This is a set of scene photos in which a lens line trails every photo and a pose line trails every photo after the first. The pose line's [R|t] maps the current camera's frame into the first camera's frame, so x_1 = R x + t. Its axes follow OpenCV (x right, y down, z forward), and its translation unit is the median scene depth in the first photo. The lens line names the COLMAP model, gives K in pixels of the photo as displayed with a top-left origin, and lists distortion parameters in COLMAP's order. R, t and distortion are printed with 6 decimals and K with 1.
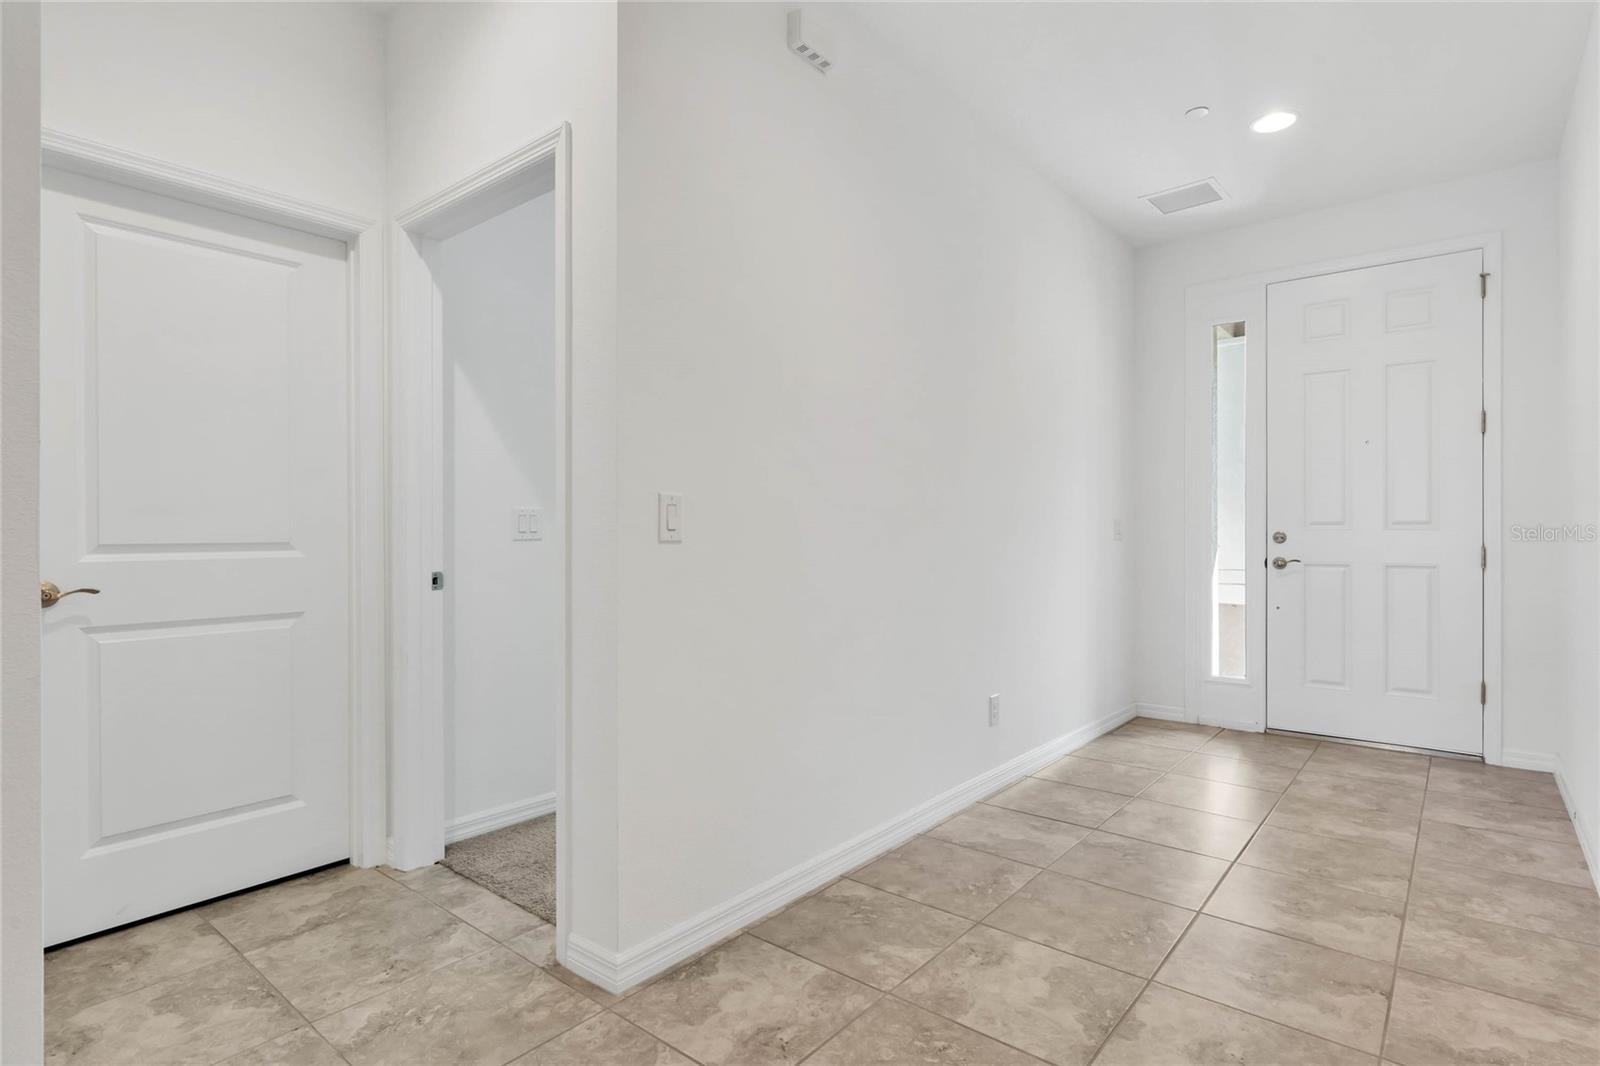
lens RADIAL K [[807.0, 0, 800.8], [0, 807.0, 536.6], [0, 0, 1]] dist [-0.003238, -0.001063]
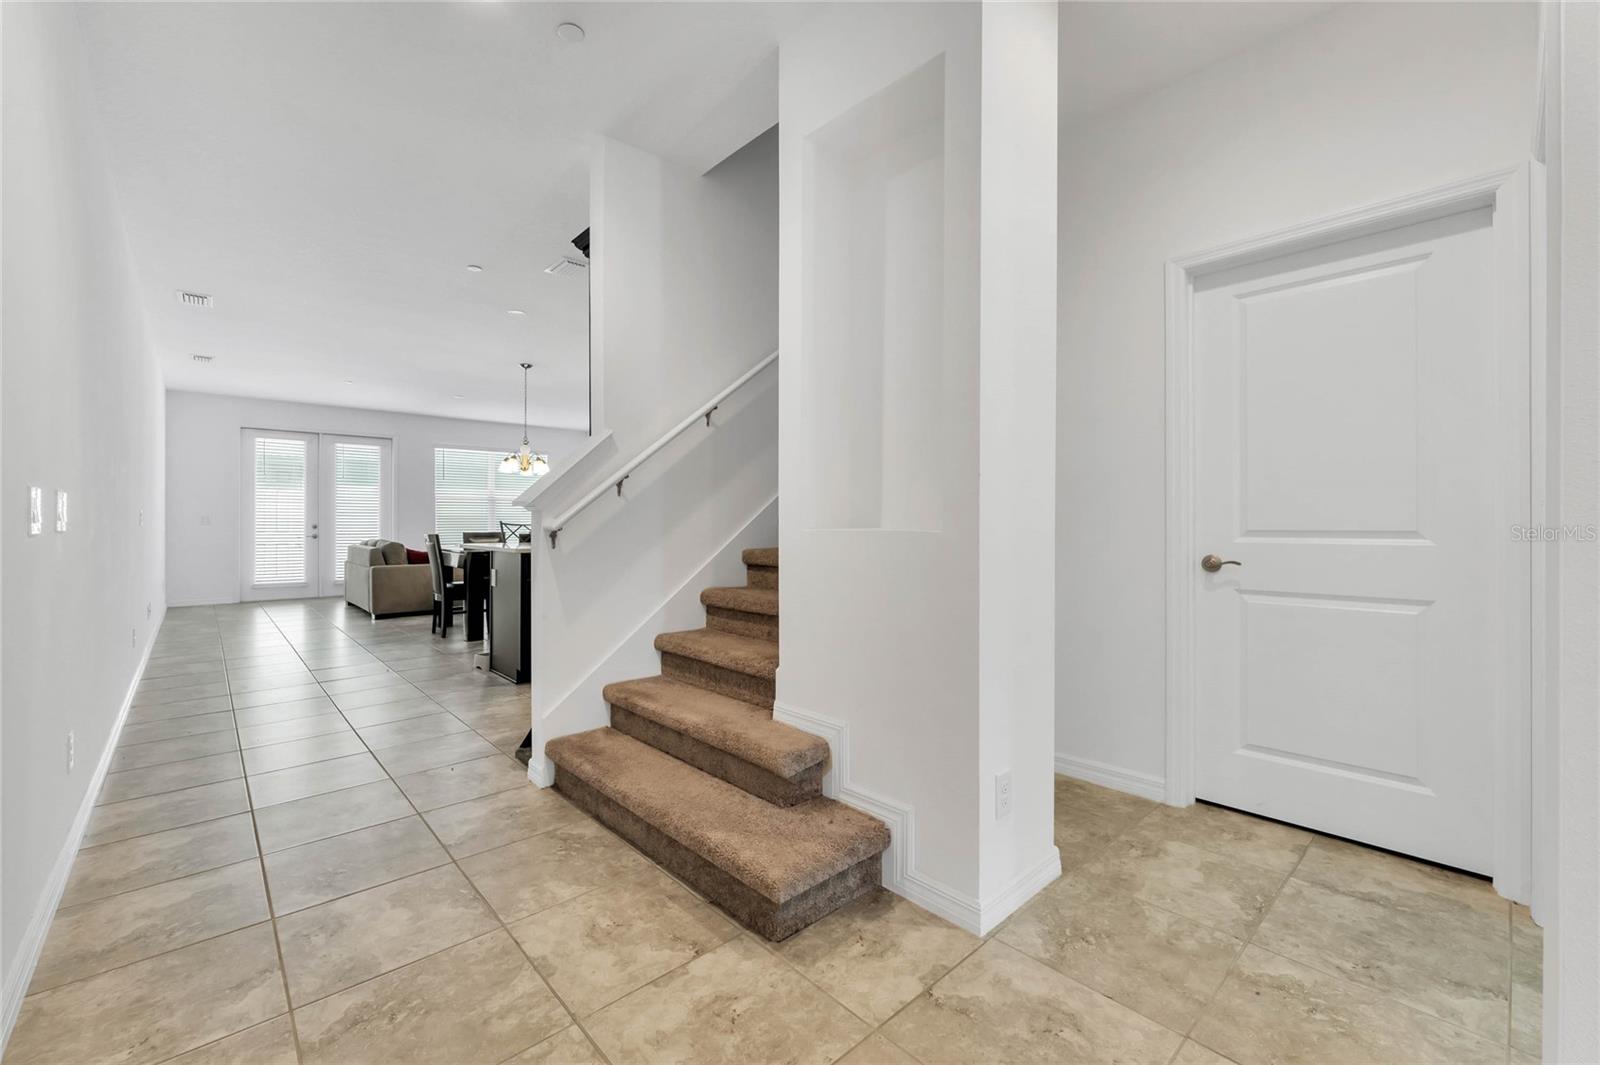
lens RADIAL K [[655.2, 0, 804.0], [0, 655.2, 522.9], [0, 0, 1]] dist [0.001068, 0.000147]
pose [[-0.125769, 0.004098, -0.992051, 0.331112], [-0.002353, 0.999987, 0.004429, -0.005725], [0.992057, 0.002892, -0.125758, 0.382083]]
